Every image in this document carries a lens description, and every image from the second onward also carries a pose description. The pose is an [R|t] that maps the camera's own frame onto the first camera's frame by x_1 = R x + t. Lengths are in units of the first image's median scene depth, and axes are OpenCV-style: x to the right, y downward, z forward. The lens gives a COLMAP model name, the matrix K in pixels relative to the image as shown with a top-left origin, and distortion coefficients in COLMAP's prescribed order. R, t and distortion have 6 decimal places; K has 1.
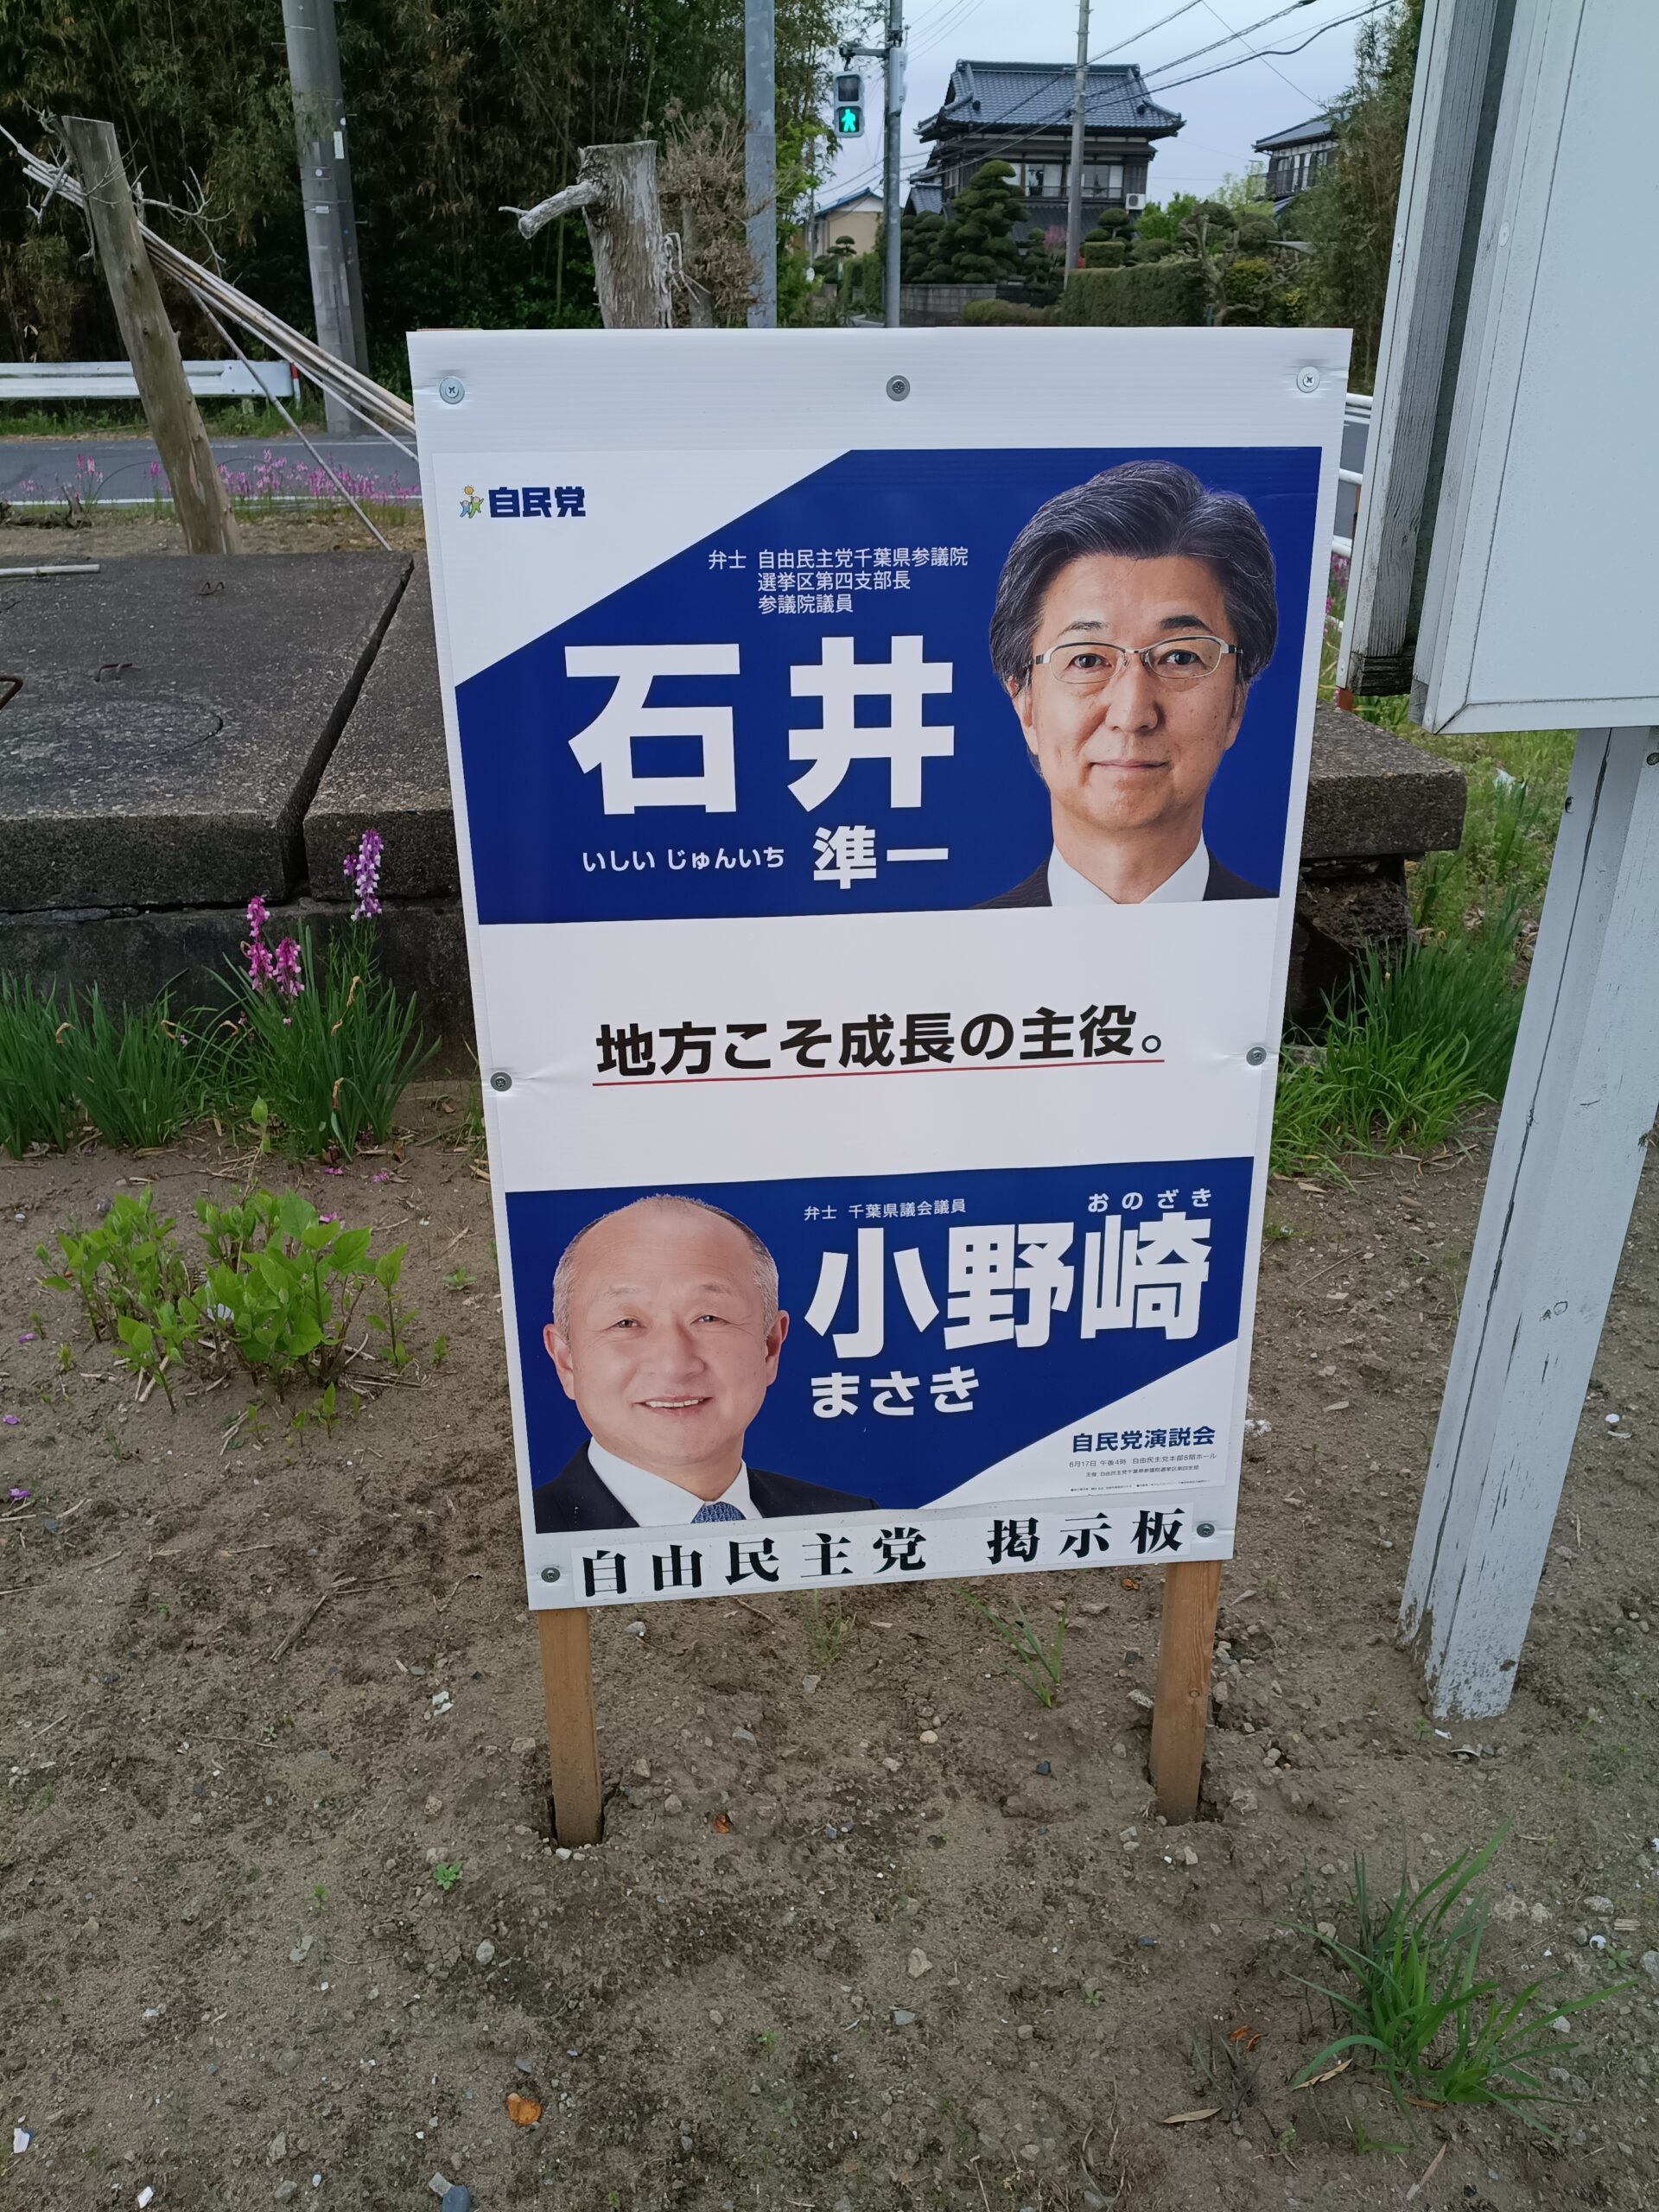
lens RADIAL K [[1644.7, 0, 869.9], [0, 1644.7, 1125.2], [0, 0, 1]] dist [0.013485, -0.039330]
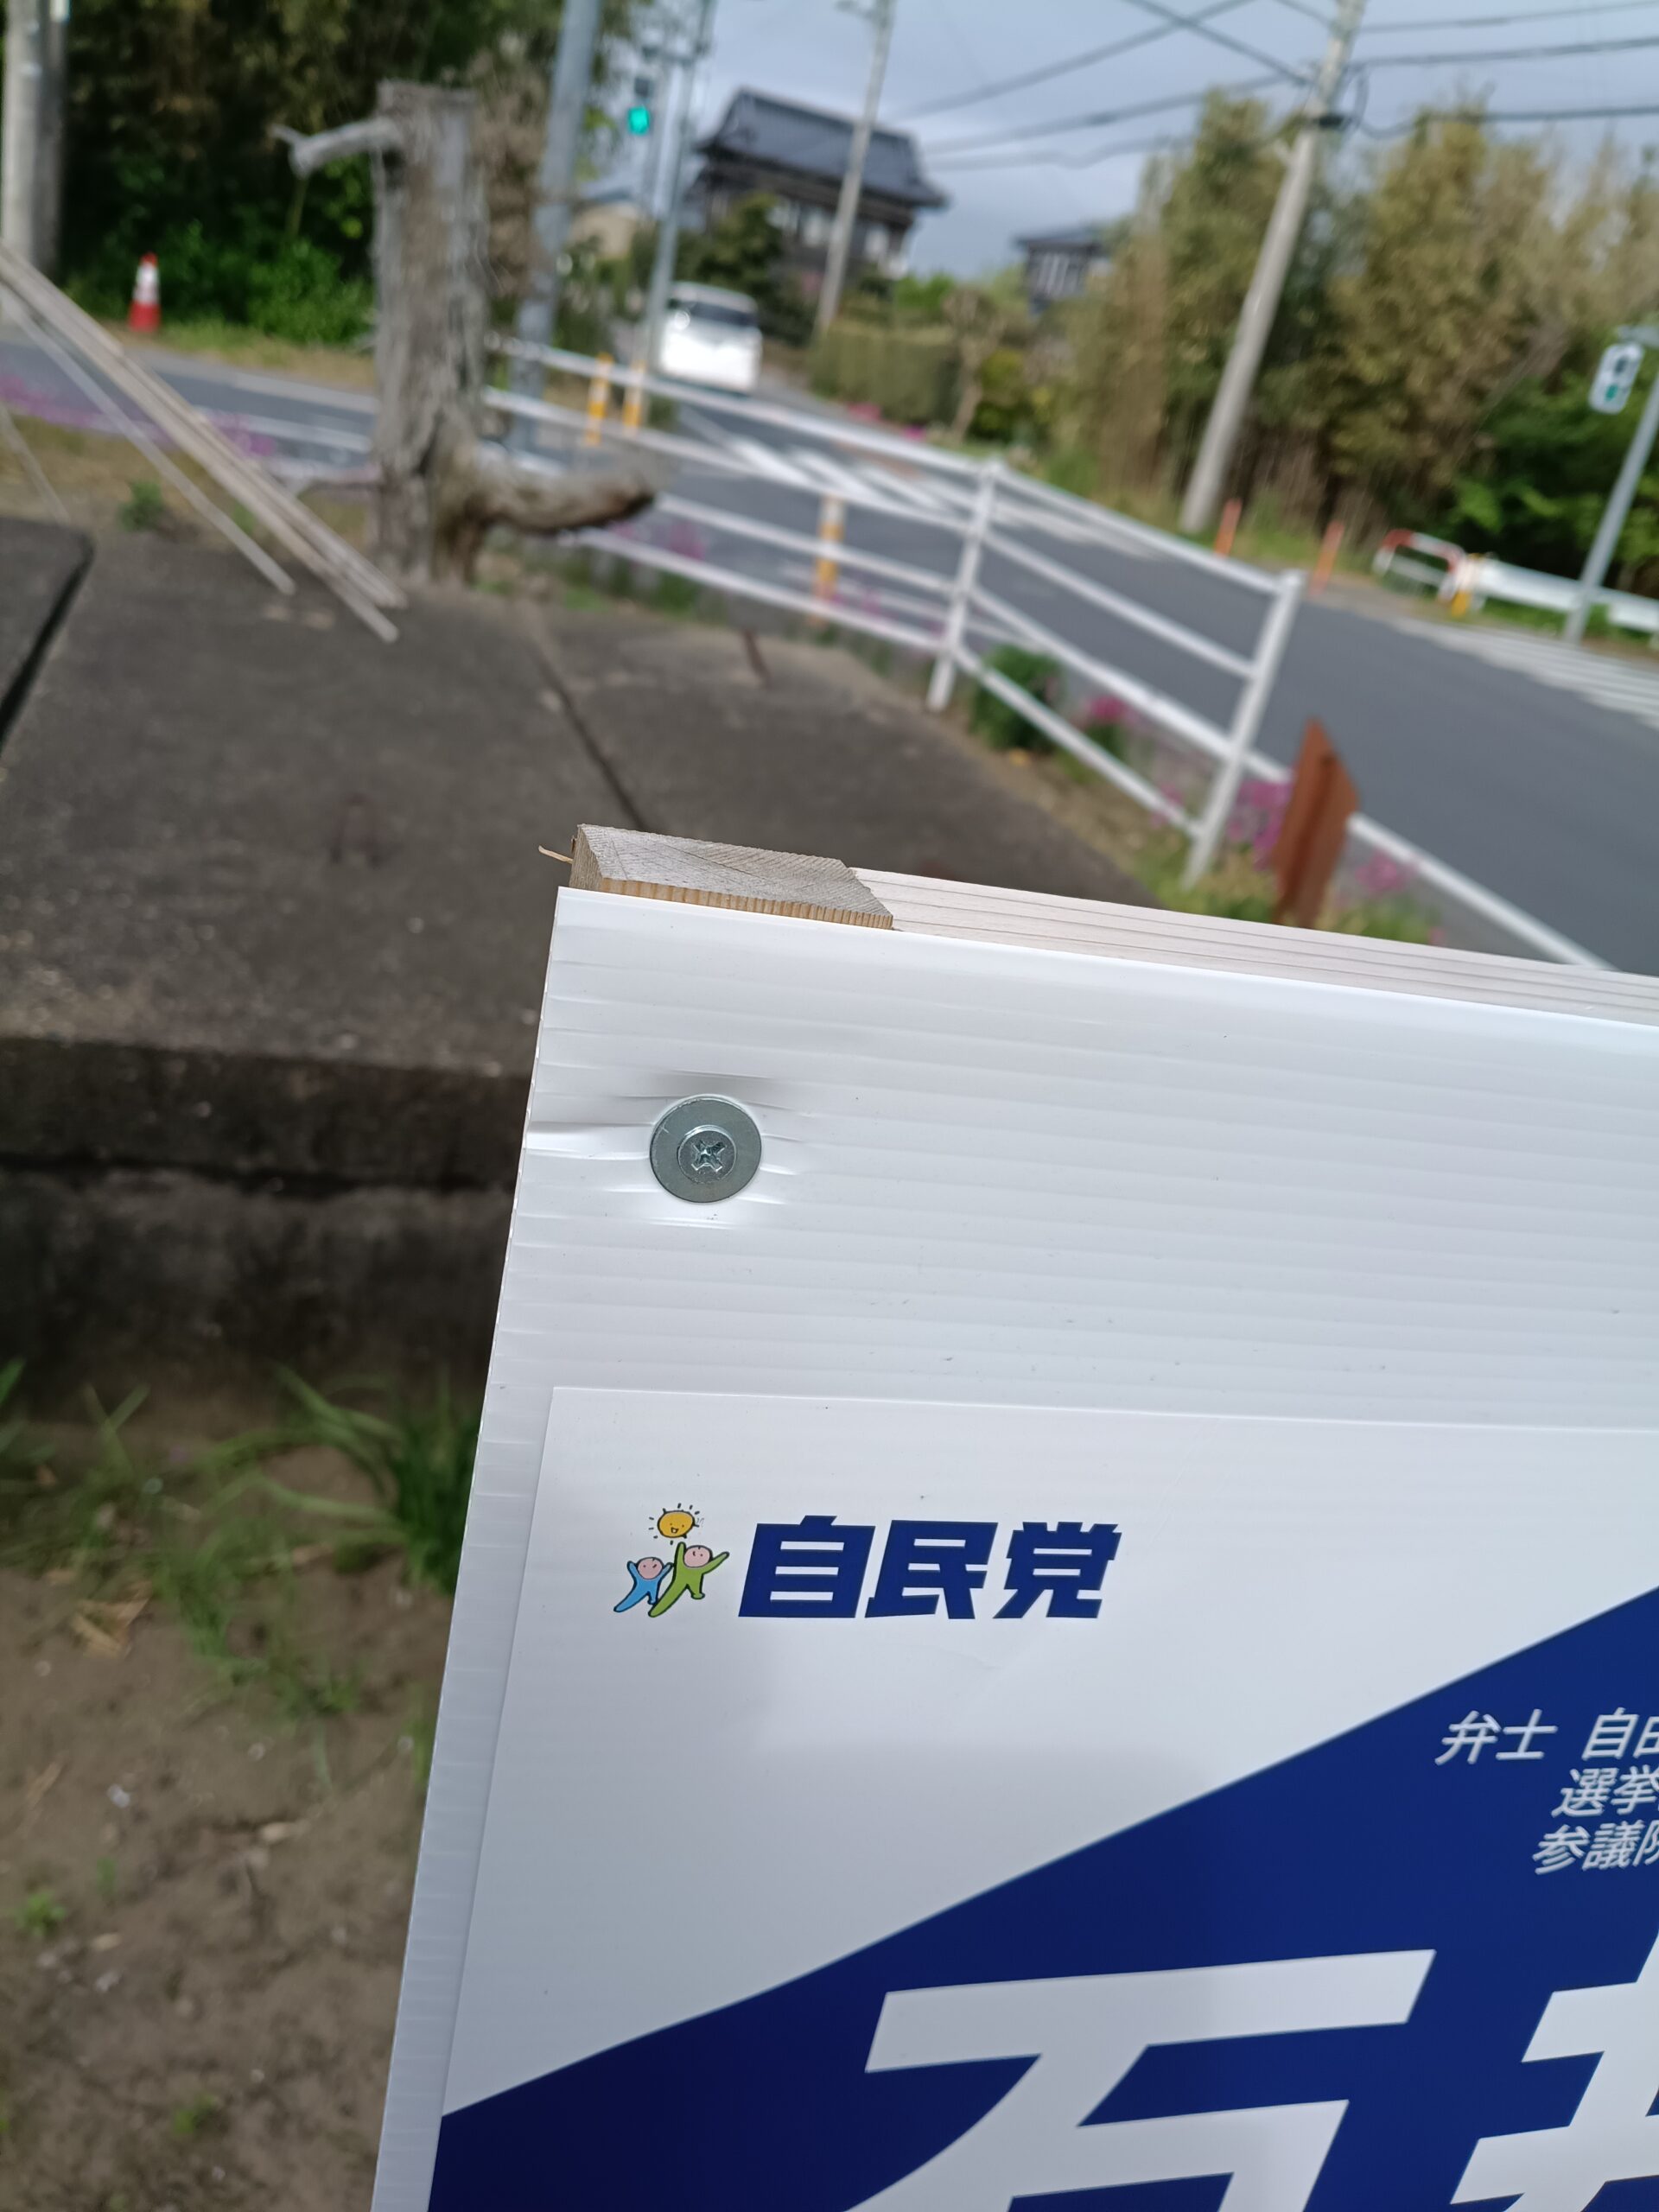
lens RADIAL K [[1644.7, 0, 857.3], [0, 1644.7, 1095.4], [0, 0, 1]] dist [0.013485, -0.039330]
pose [[0.967515, 0.132643, 0.215224, -0.206331], [-0.126673, 0.991082, -0.041362, -0.327372], [-0.218791, 0.012755, 0.975688, 0.572209]]
